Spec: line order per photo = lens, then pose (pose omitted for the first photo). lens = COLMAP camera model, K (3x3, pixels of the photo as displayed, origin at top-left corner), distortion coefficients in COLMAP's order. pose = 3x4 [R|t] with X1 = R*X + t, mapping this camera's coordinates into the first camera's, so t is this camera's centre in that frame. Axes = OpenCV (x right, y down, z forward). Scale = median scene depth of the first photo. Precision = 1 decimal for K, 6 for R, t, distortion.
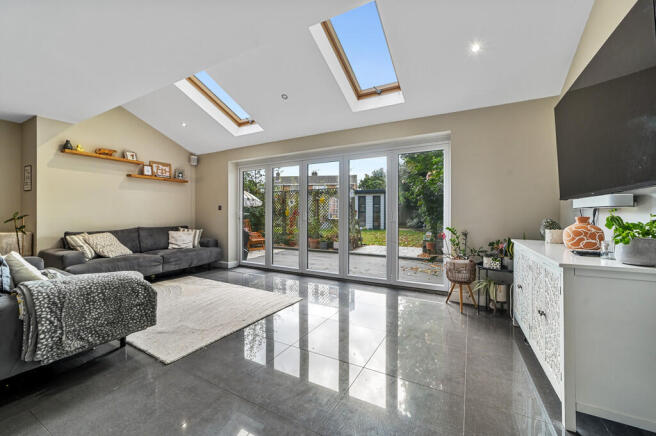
lens RADIAL K [[261.2, 0, 326.1], [0, 261.2, 216.7], [0, 0, 1]] dist [-0.002425, 0.000336]
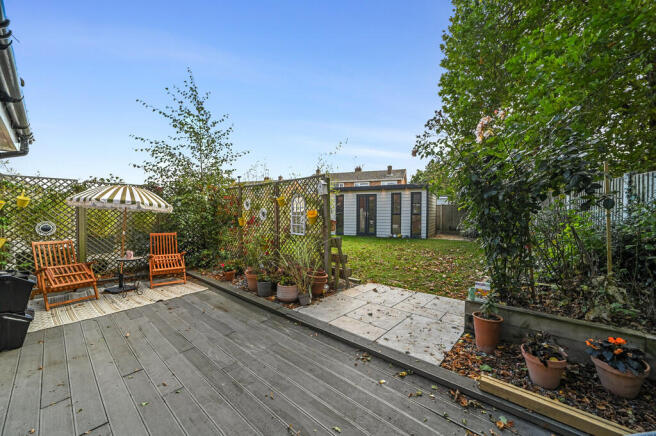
lens RADIAL K [[261.2, 0, 328.9], [0, 261.2, 216.4], [0, 0, 1]] dist [-0.002425, 0.000336]
pose [[0.981242, 0.007962, -0.192618, 0.094396], [-0.006759, 0.999953, 0.006903, -0.016387], [0.192664, -0.005472, 0.981250, 0.226133]]
